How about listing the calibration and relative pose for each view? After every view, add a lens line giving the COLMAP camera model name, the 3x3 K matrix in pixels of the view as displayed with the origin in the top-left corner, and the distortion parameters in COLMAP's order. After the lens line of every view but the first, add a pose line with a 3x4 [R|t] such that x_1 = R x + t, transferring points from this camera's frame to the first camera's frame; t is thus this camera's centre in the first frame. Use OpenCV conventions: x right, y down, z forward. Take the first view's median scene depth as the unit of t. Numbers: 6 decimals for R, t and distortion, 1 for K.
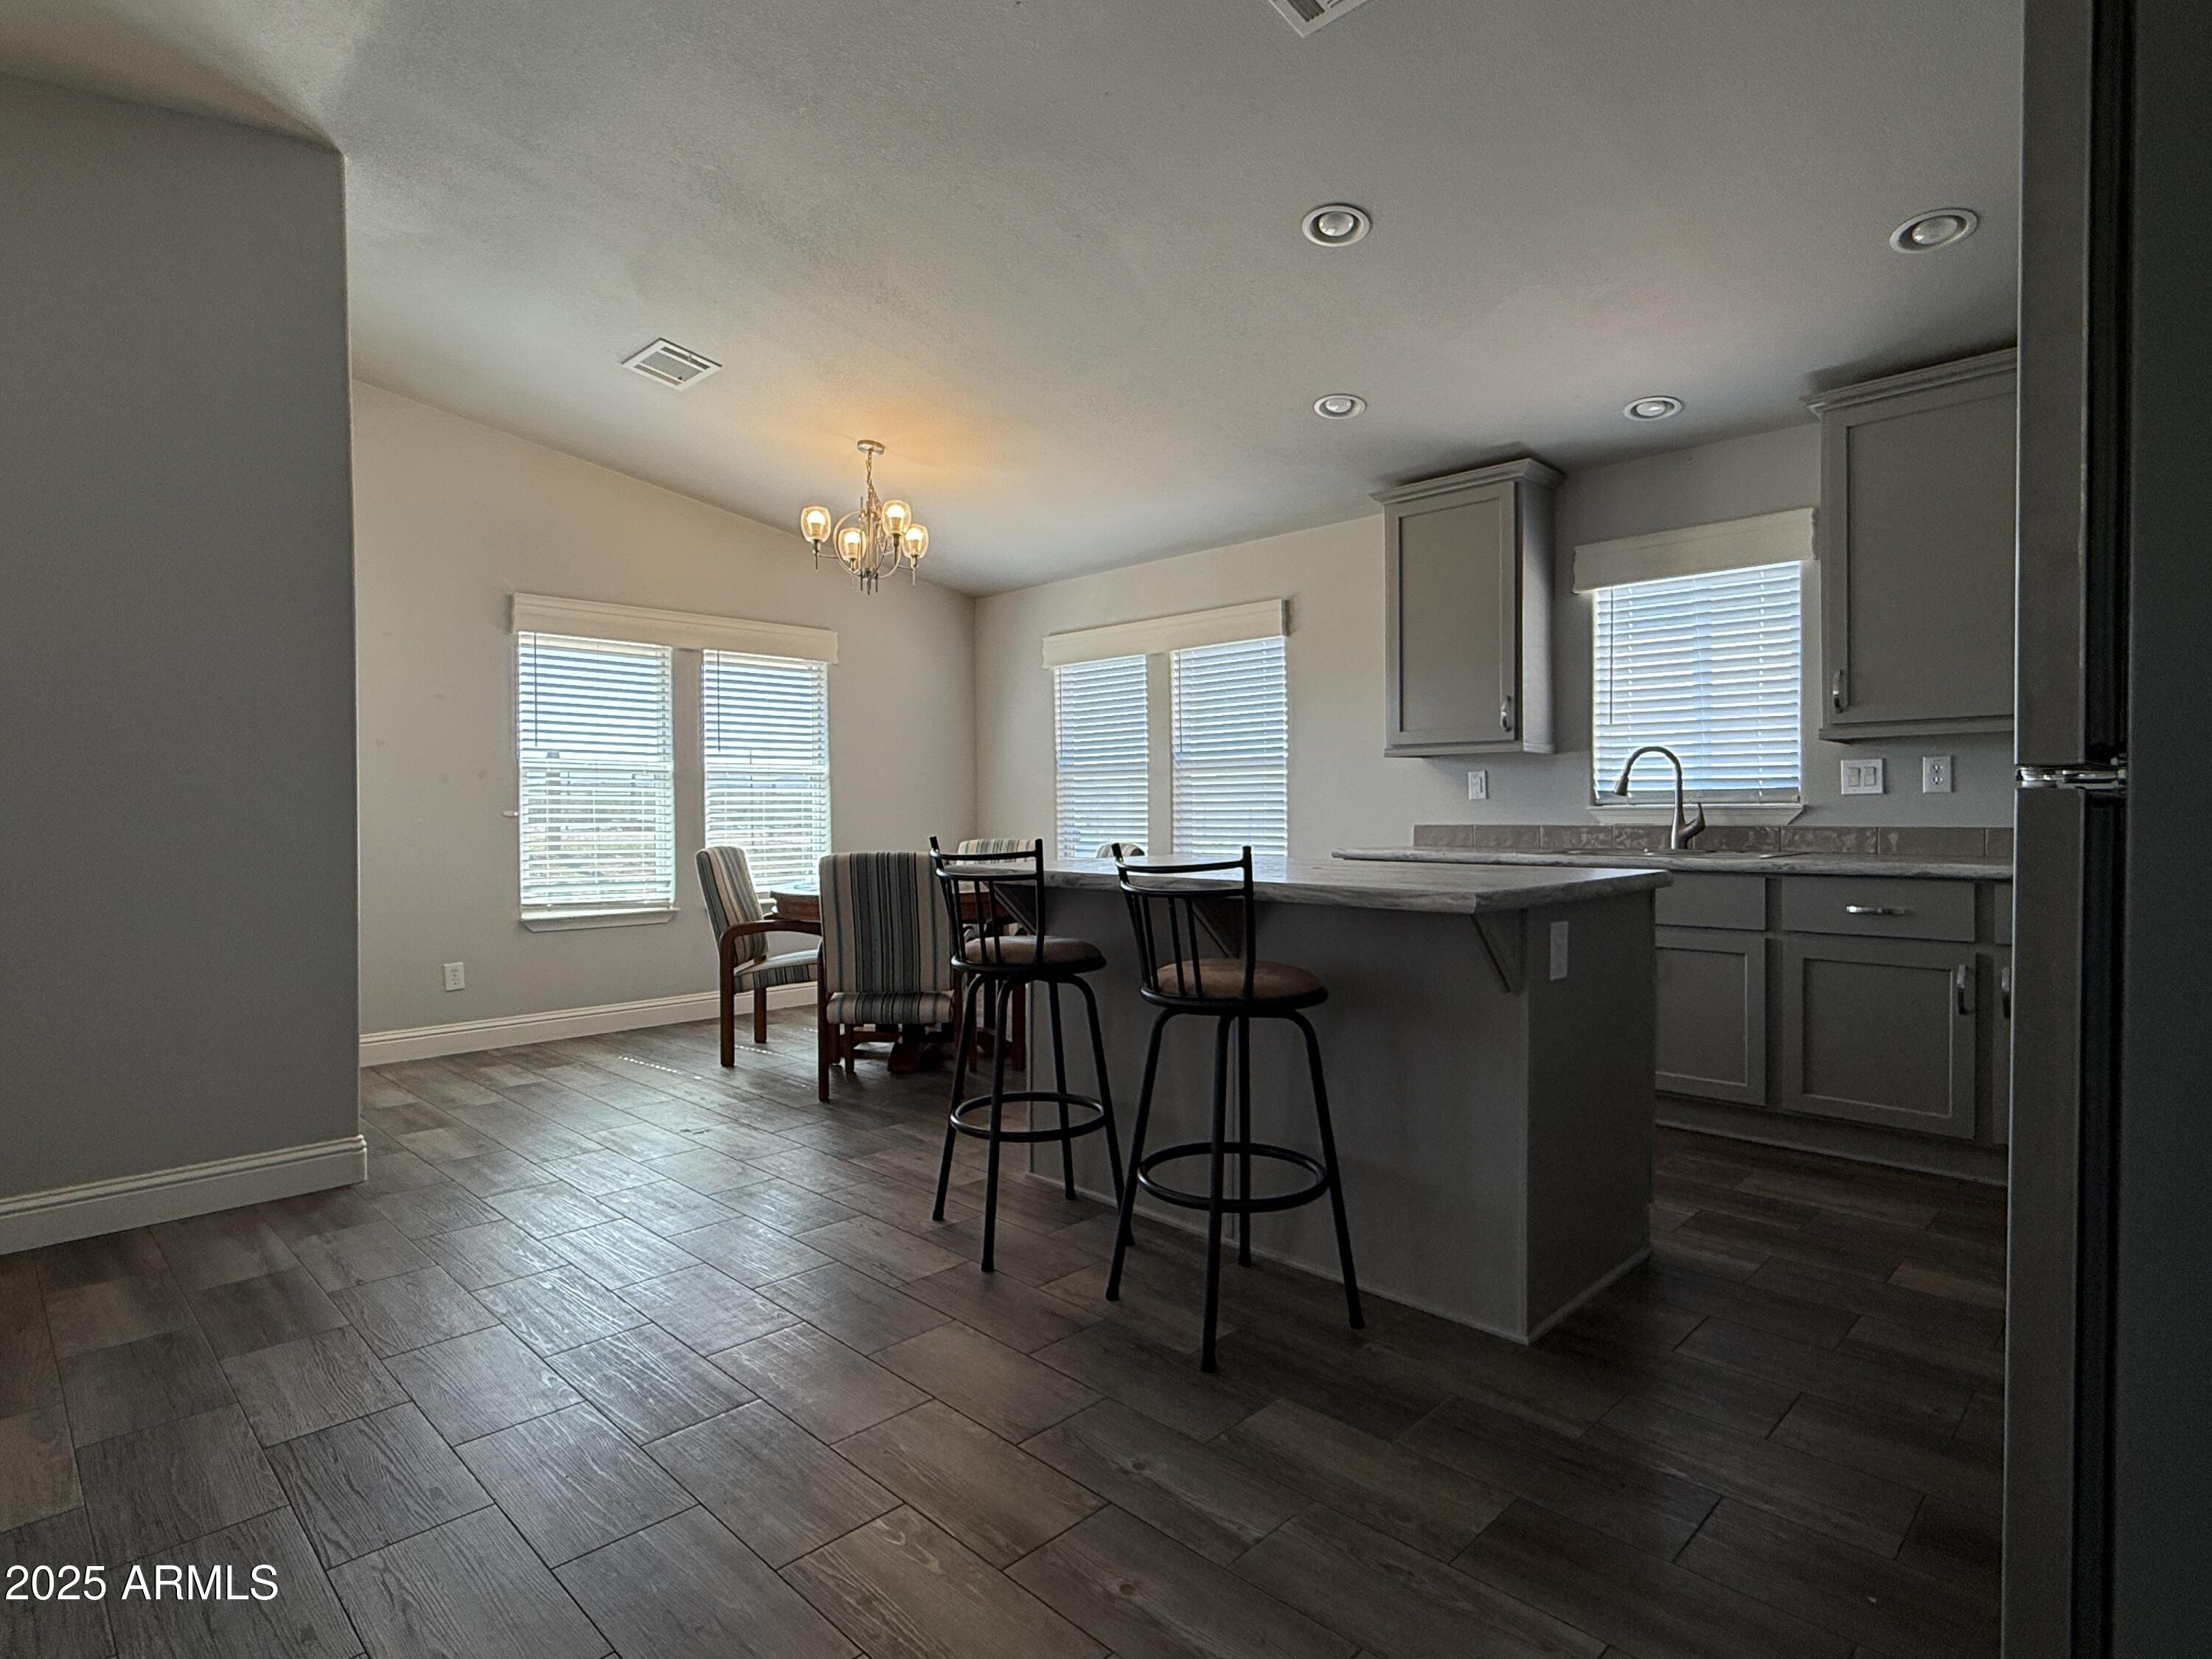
lens RADIAL K [[1142.8, 0, 1106.0], [0, 1142.8, 829.5], [0, 0, 1]] dist [0.002034, 0.000013]
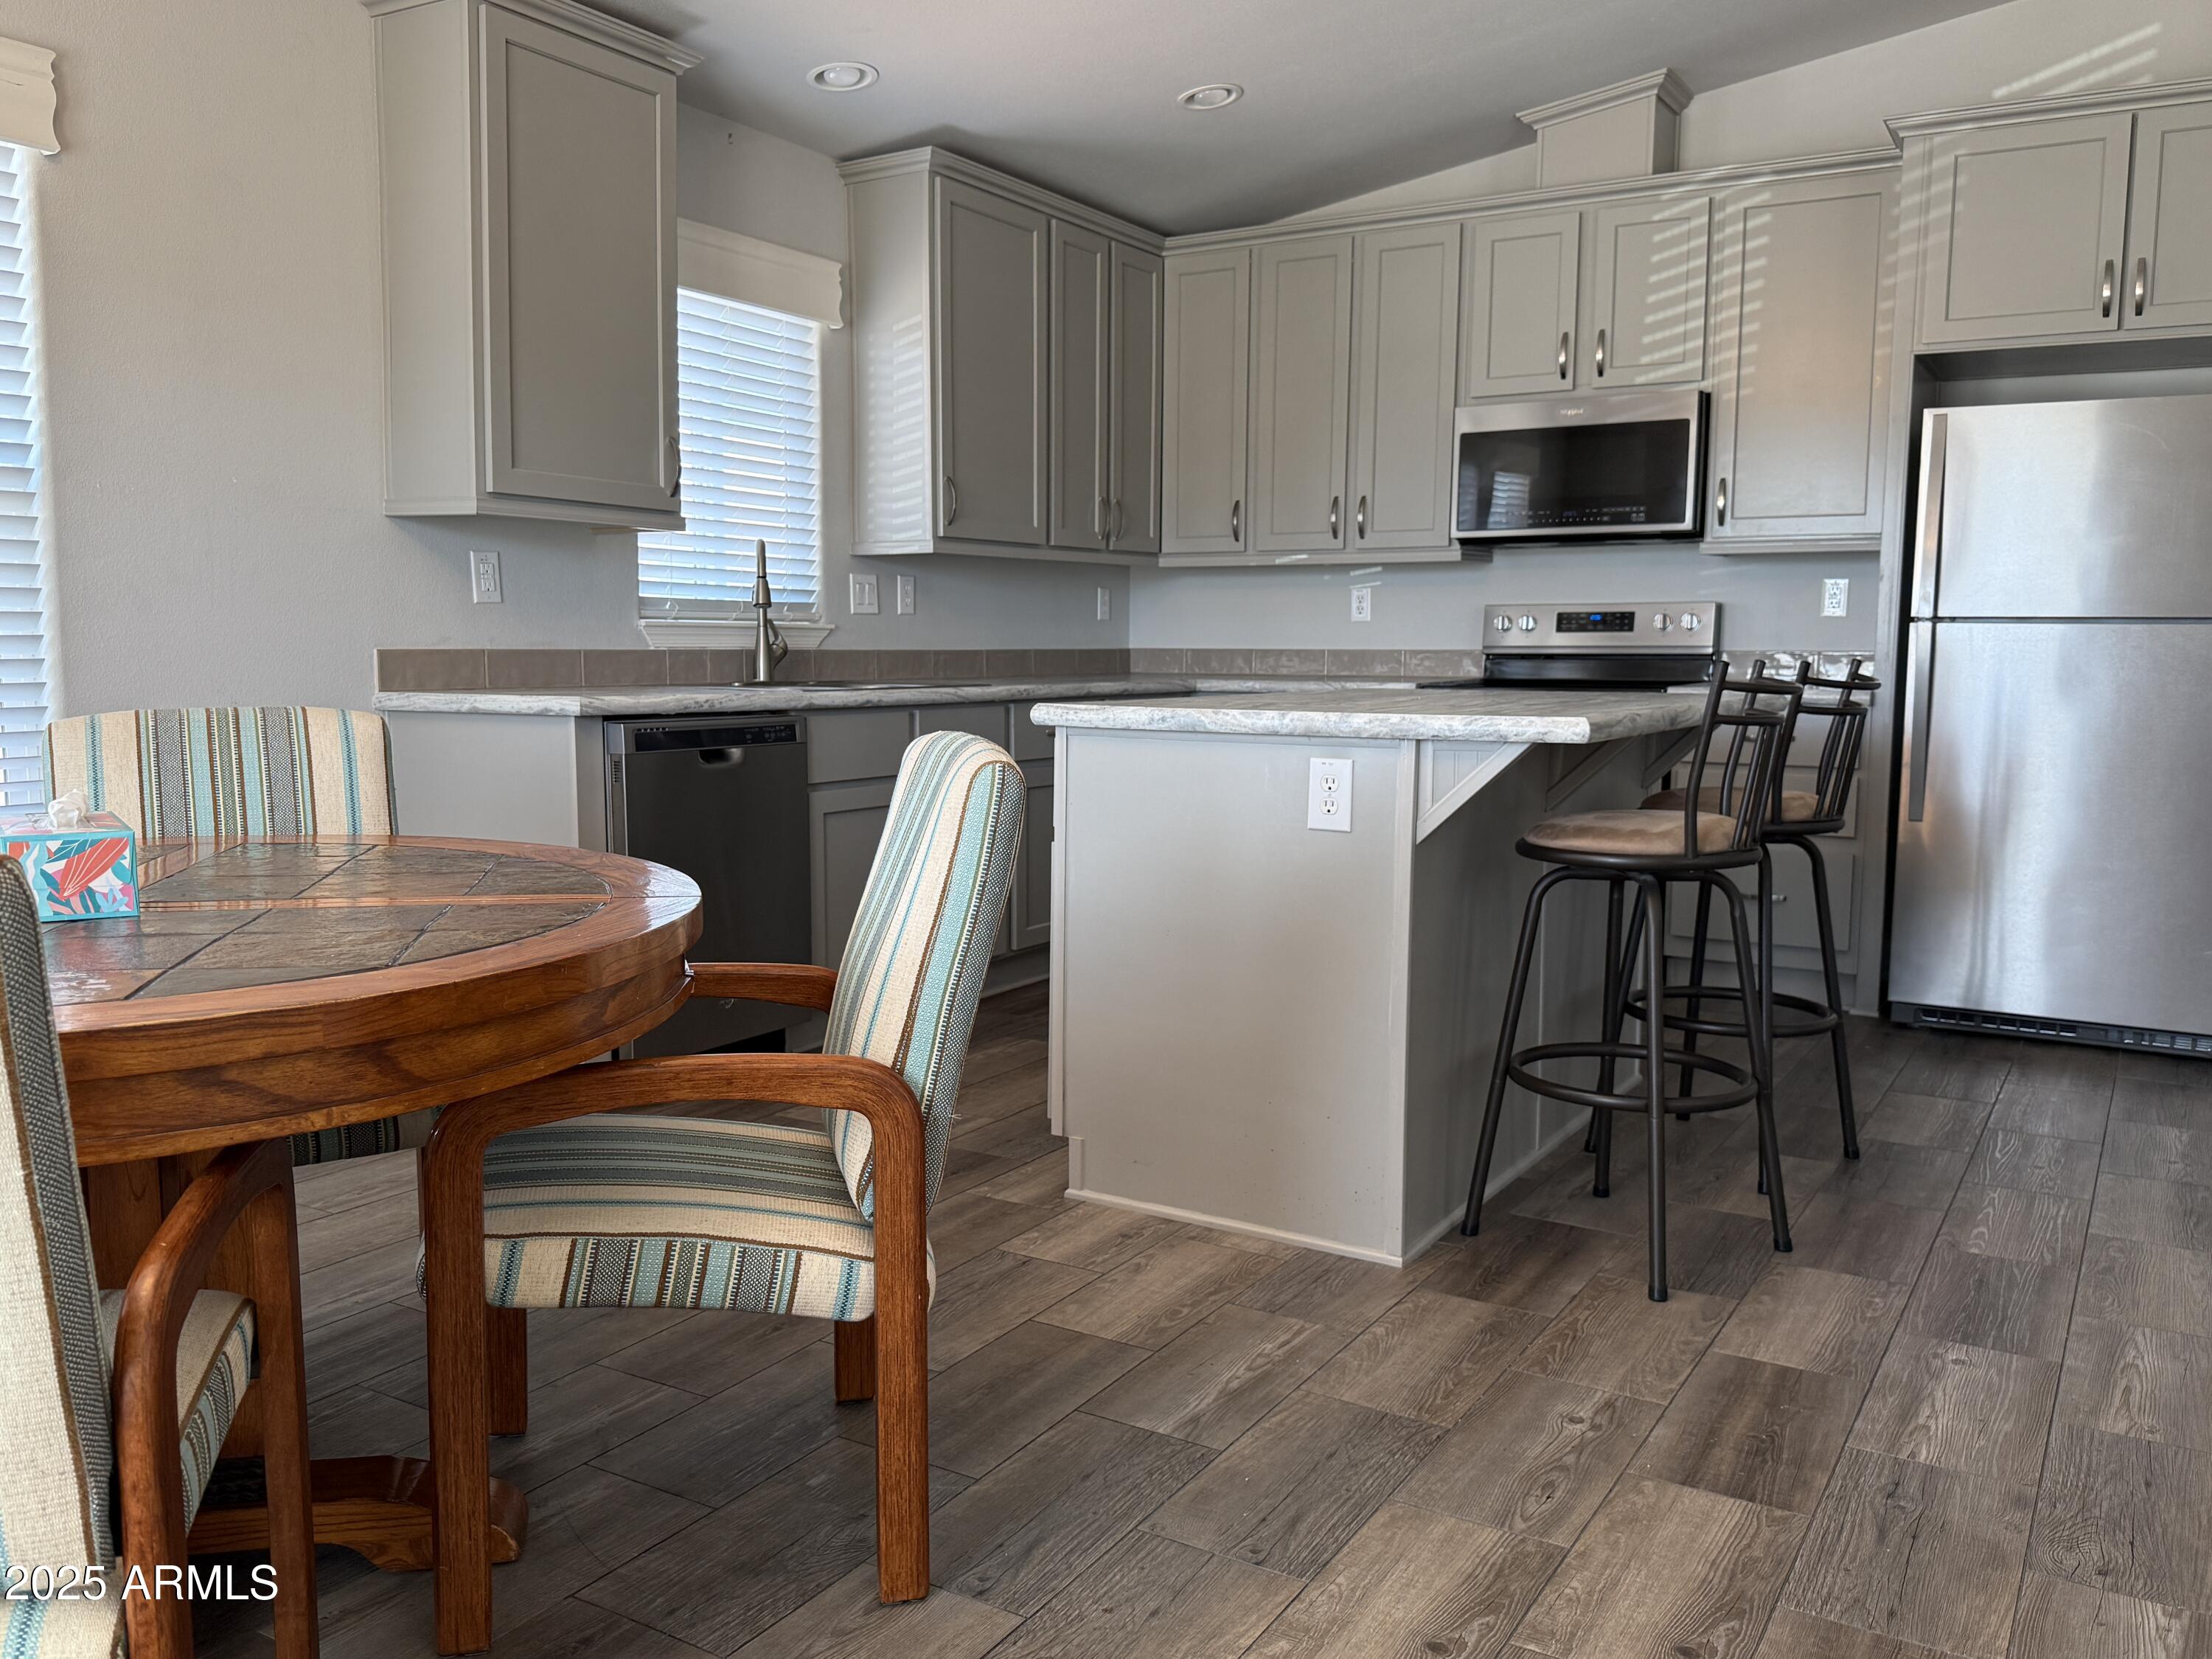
lens RADIAL K [[1749.8, 0, 1103.8], [0, 1749.8, 831.9], [0, 0, 1]] dist [0.089117, -0.129174]
pose [[-0.230940, -0.101750, 0.967633, -0.822582], [0.007952, 0.994286, 0.106450, -0.005769], [-0.972935, 0.032278, -0.228811, 1.277100]]
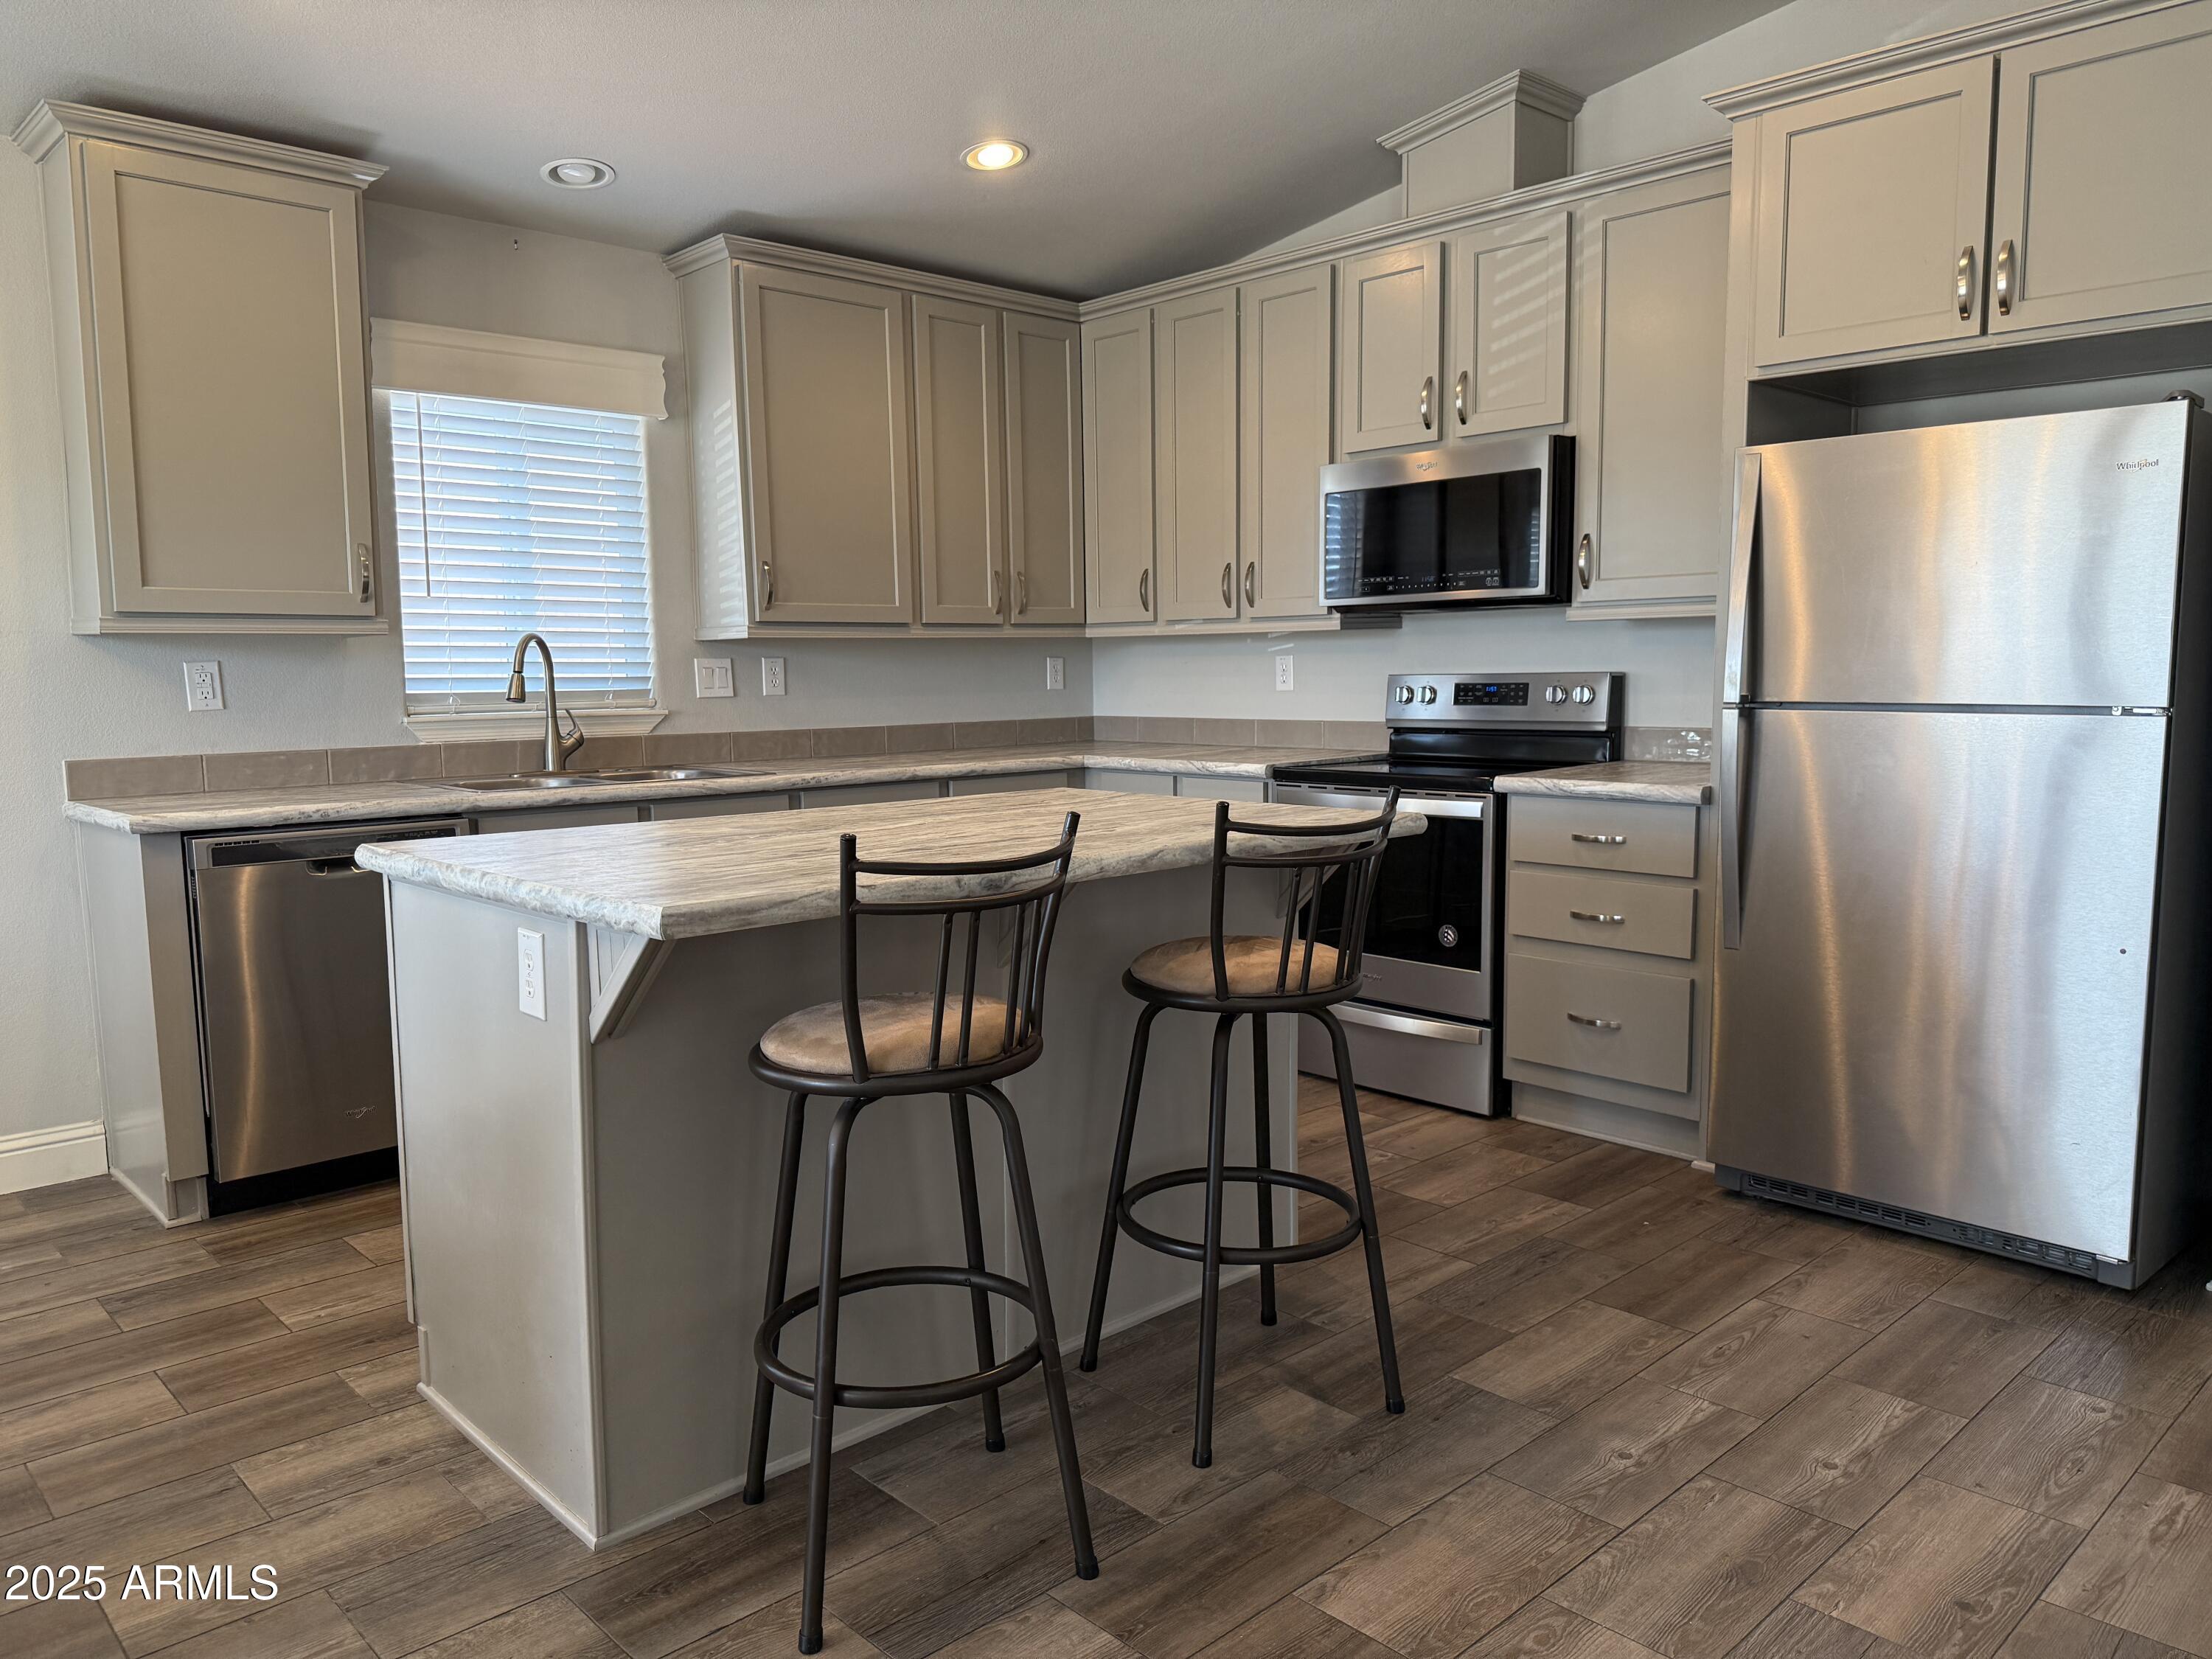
lens RADIAL K [[1551.1, 0, 1106.0], [0, 1551.1, 829.5], [0, 0, 1]] dist [0.081379, -0.108740]
pose [[0.033643, -0.100056, 0.994413, -0.641199], [0.024032, 0.994769, 0.099278, -0.046662], [-0.999145, 0.020558, 0.035872, 0.725779]]
